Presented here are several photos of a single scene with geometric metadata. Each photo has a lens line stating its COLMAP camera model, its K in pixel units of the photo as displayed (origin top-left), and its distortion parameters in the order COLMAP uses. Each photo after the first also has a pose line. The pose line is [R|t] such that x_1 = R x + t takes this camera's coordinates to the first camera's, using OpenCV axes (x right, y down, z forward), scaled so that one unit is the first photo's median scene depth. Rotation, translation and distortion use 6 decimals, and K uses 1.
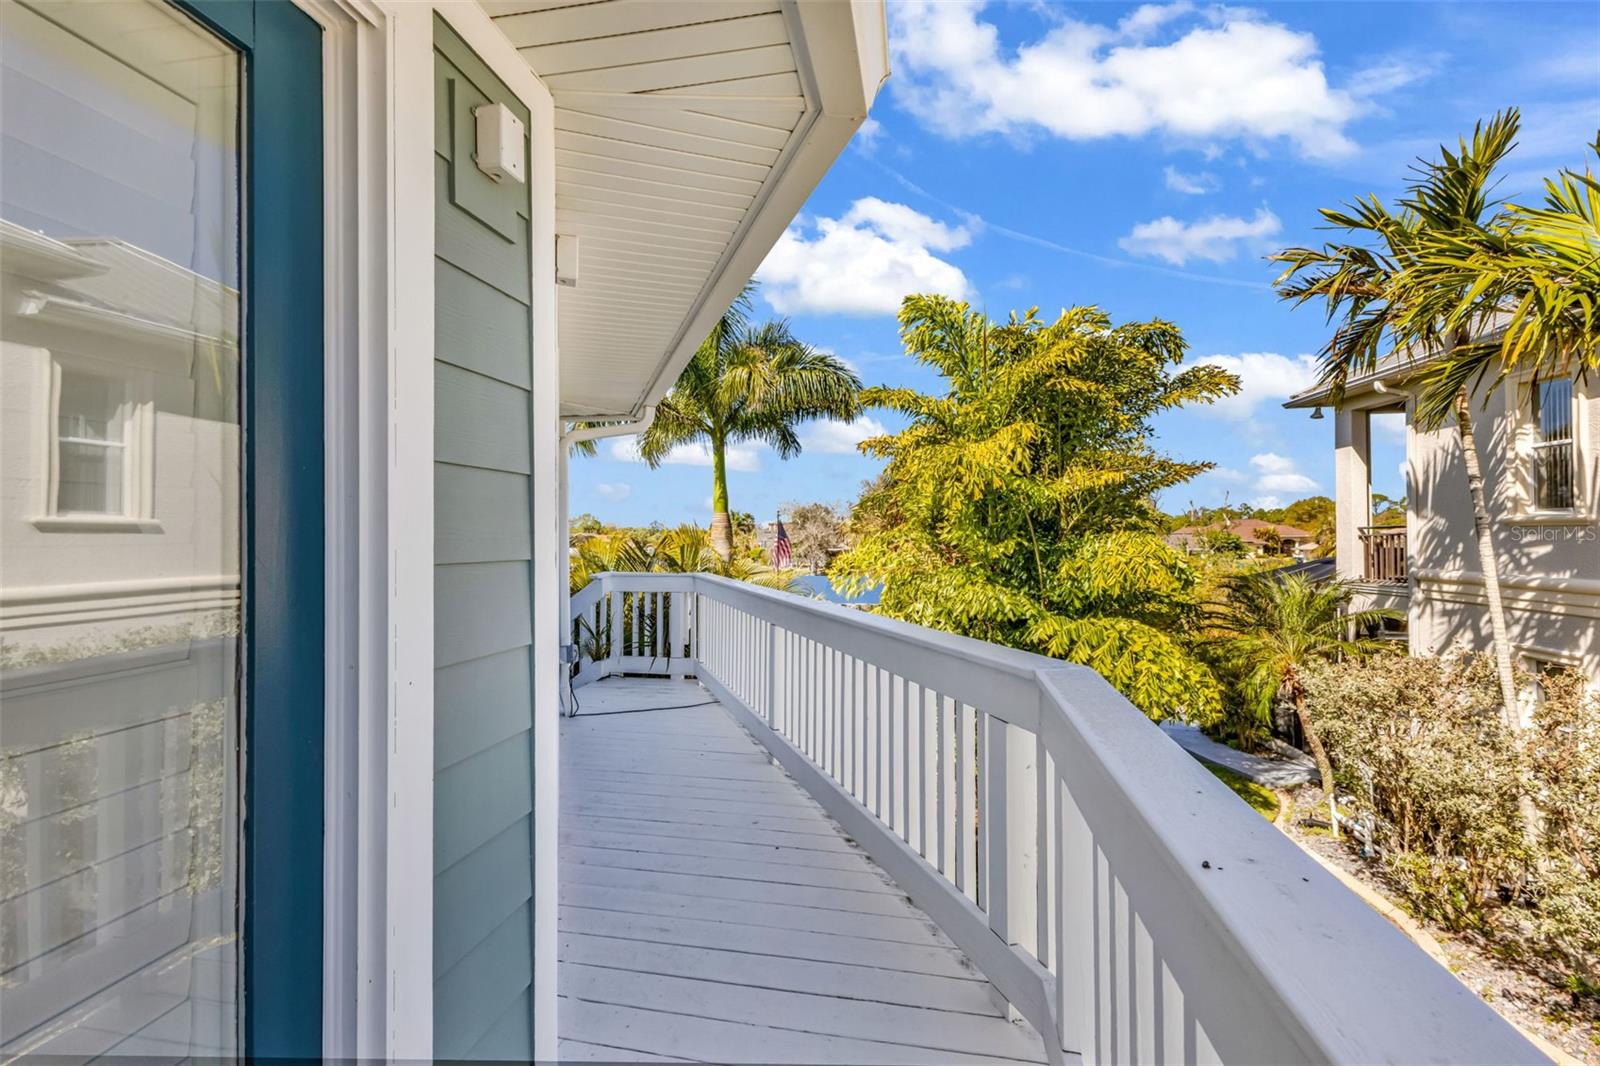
lens RADIAL K [[697.1, 0, 800.0], [0, 697.1, 533.0], [0, 0, 1]] dist [-0.000377, -0.000391]
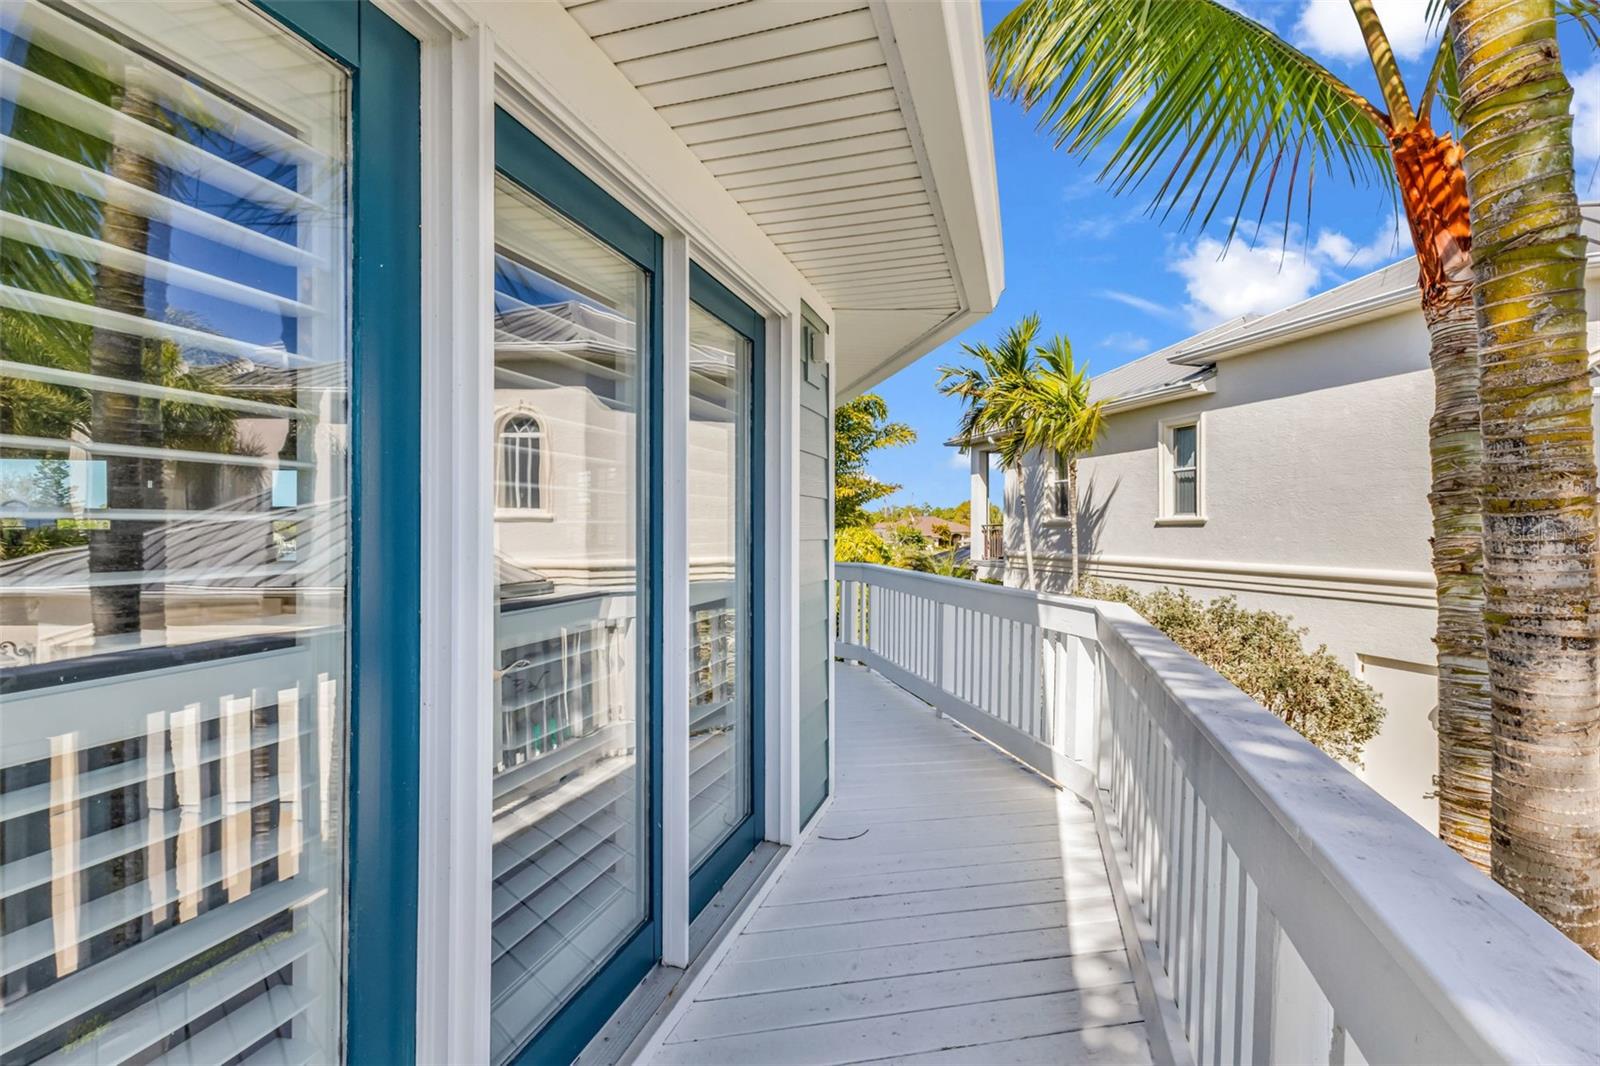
lens RADIAL K [[697.1, 0, 800.0], [0, 697.1, 533.0], [0, 0, 1]] dist [-0.000377, -0.000391]
pose [[0.924693, 0.004363, 0.380690, -0.233904], [-0.008208, 0.999930, 0.008479, 0.000231], [-0.380626, -0.010965, 0.924664, -0.389322]]
